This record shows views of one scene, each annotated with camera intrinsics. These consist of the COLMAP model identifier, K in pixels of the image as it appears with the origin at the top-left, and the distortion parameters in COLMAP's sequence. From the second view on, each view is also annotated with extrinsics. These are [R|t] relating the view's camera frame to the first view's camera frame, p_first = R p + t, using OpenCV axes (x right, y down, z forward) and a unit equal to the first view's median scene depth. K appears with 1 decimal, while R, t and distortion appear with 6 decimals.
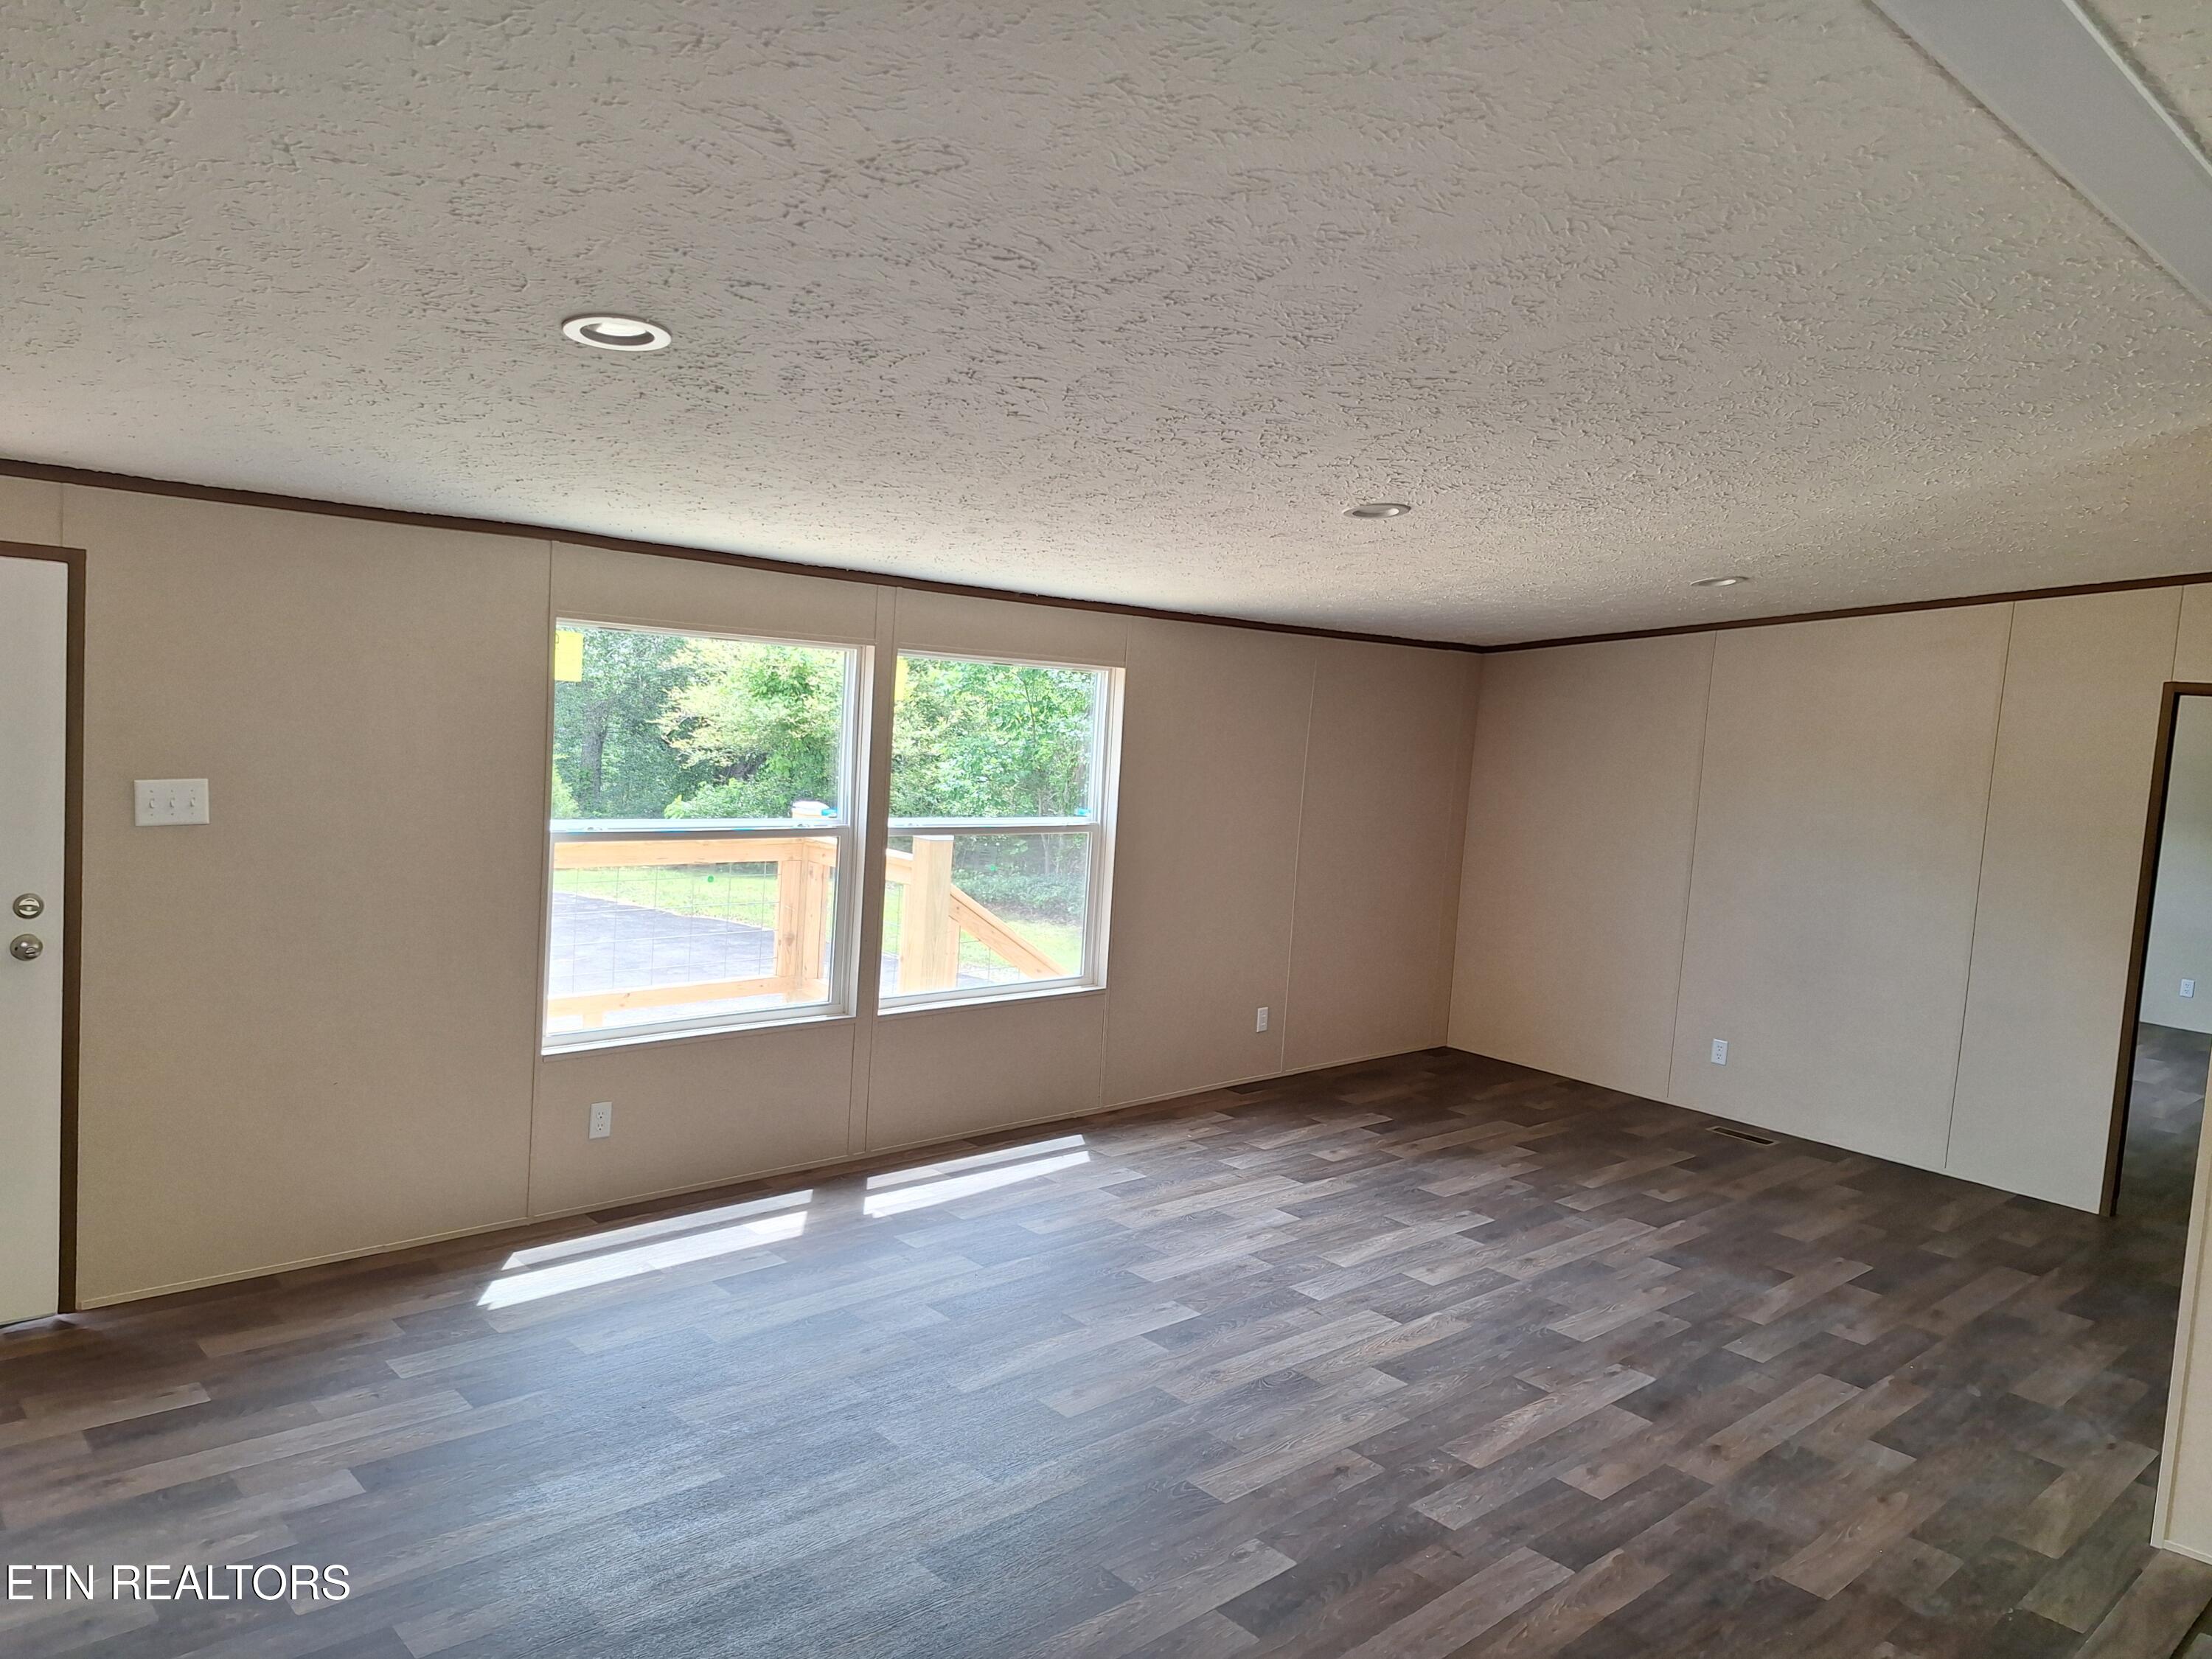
lens RADIAL K [[1520.9, 0, 1098.6], [0, 1520.9, 833.0], [0, 0, 1]] dist [0.090948, -0.104901]
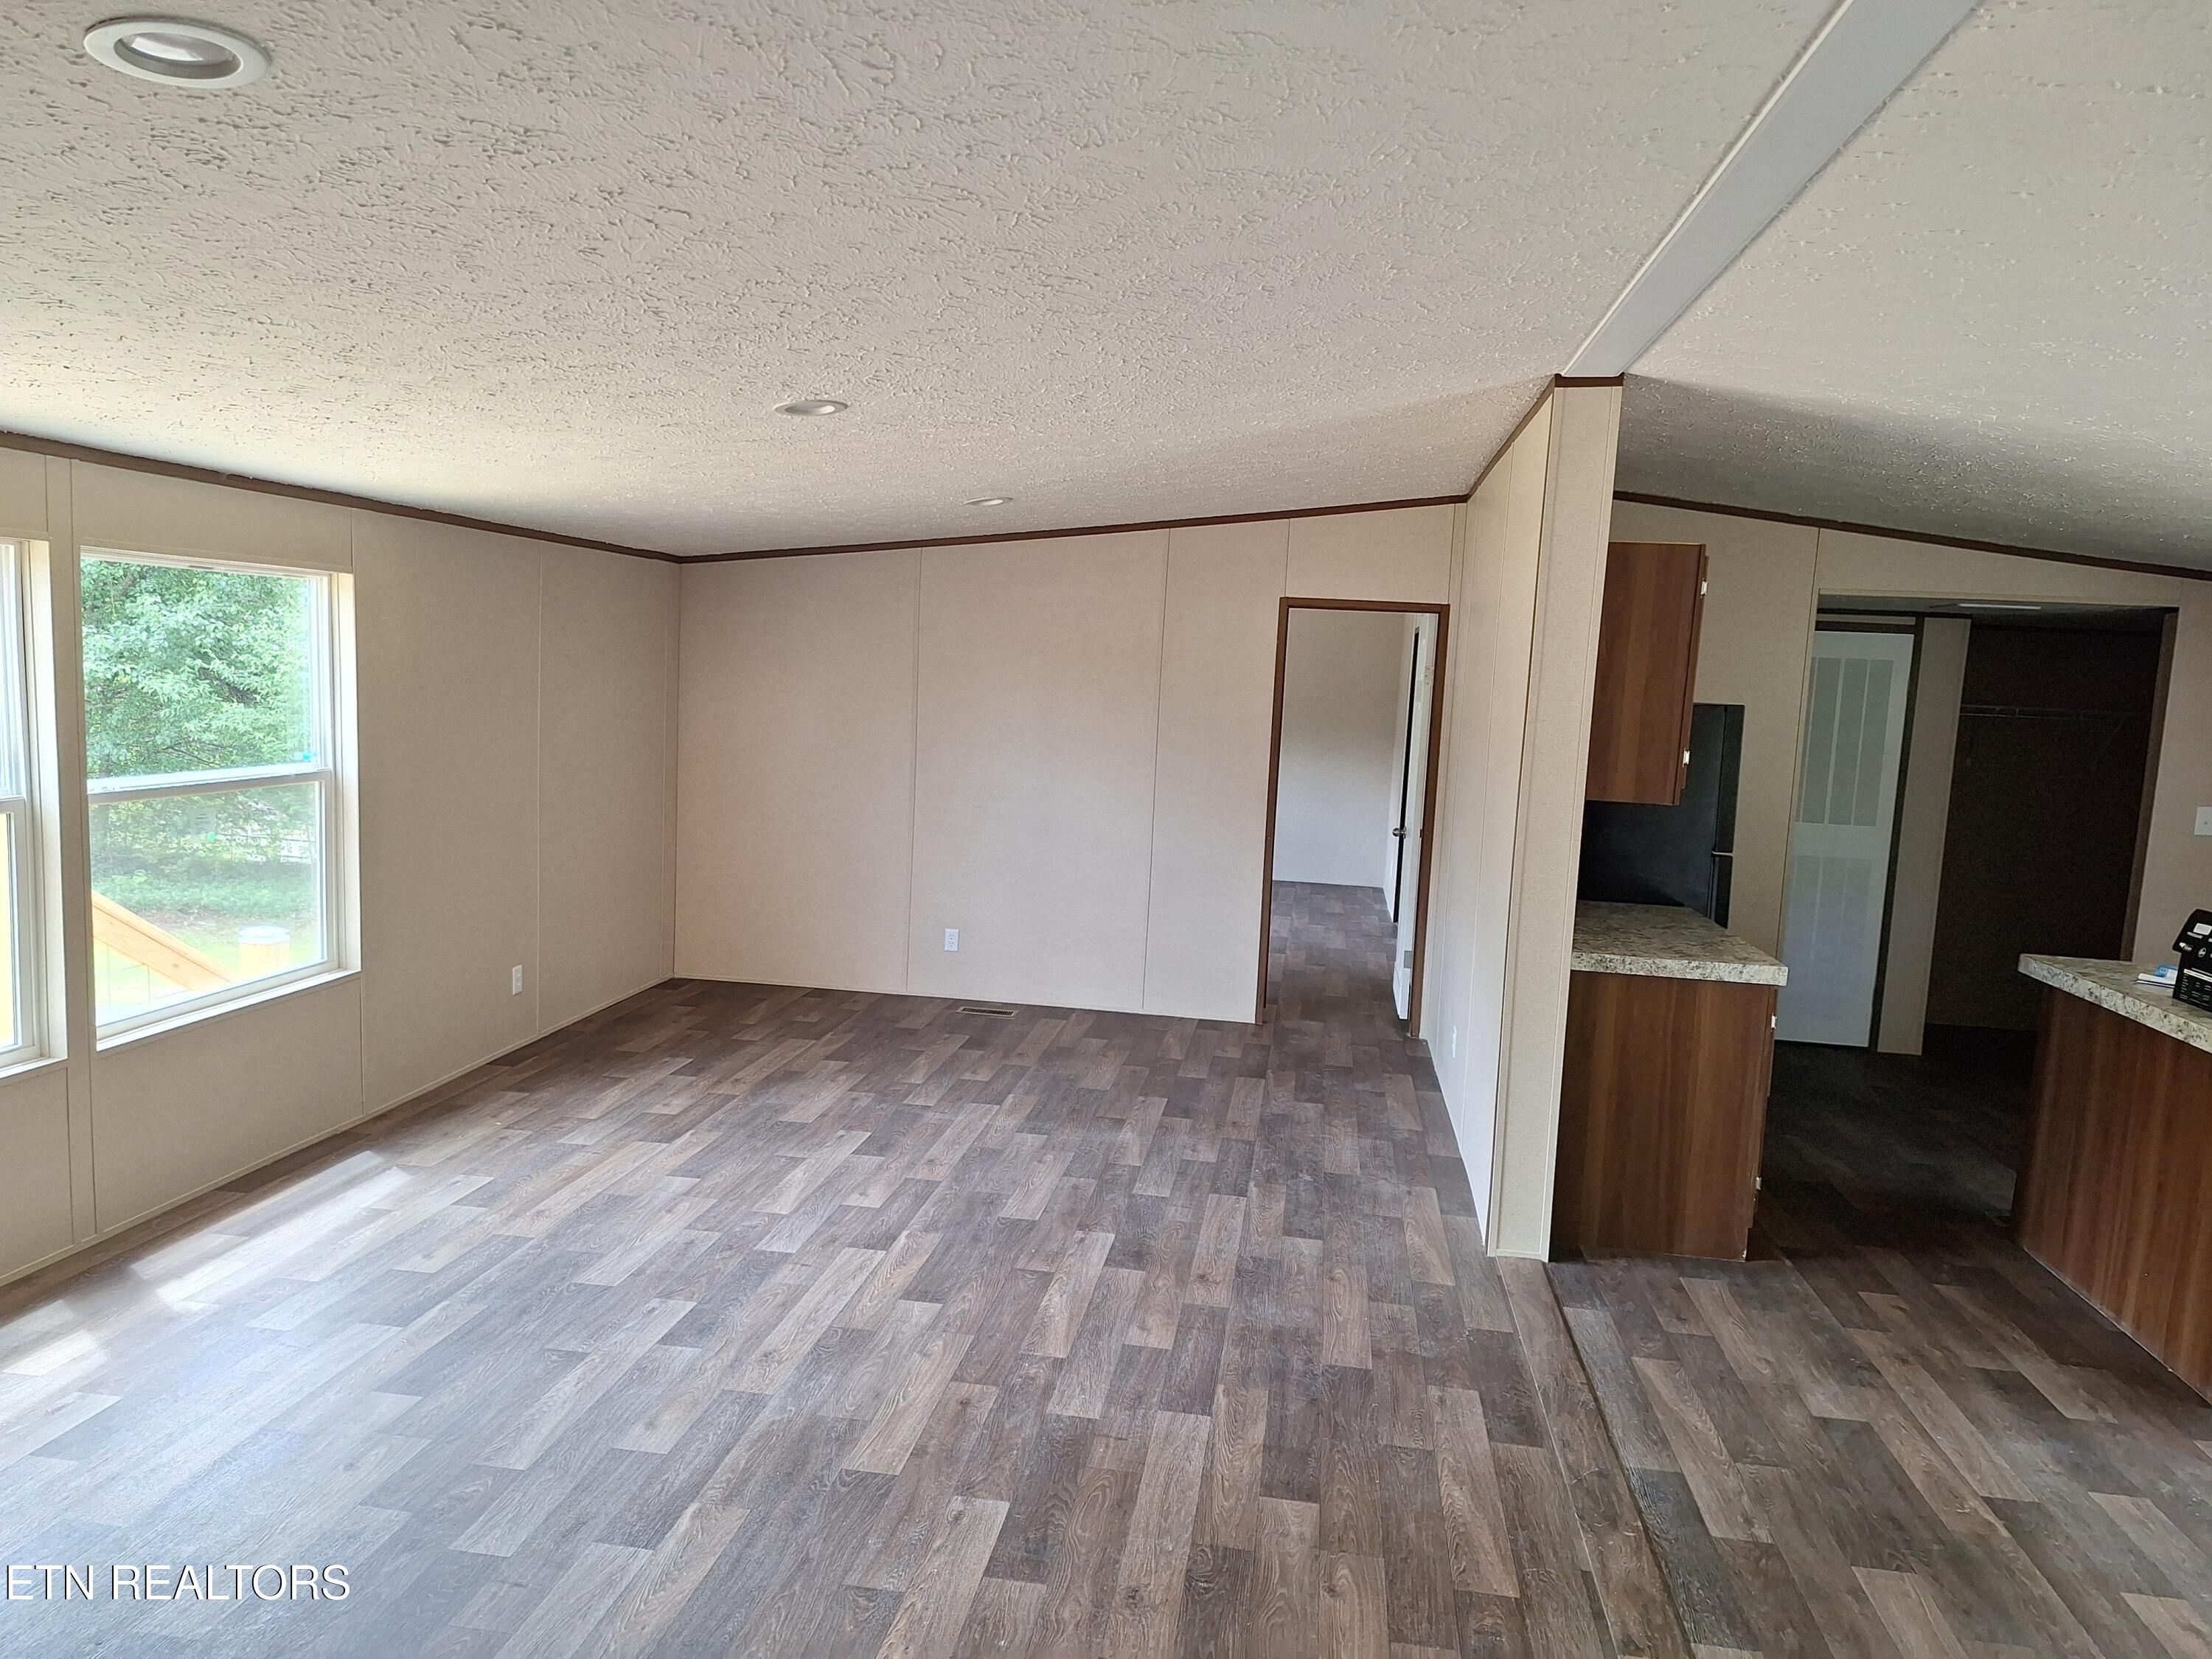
lens RADIAL K [[1529.1, 0, 1095.4], [0, 1529.1, 837.4], [0, 0, 1]] dist [0.134289, -0.179350]
pose [[0.783585, -0.099086, 0.613332, -0.265586], [0.063950, 0.994820, 0.079015, -0.013364], [-0.617984, -0.022693, 0.785863, 0.138500]]
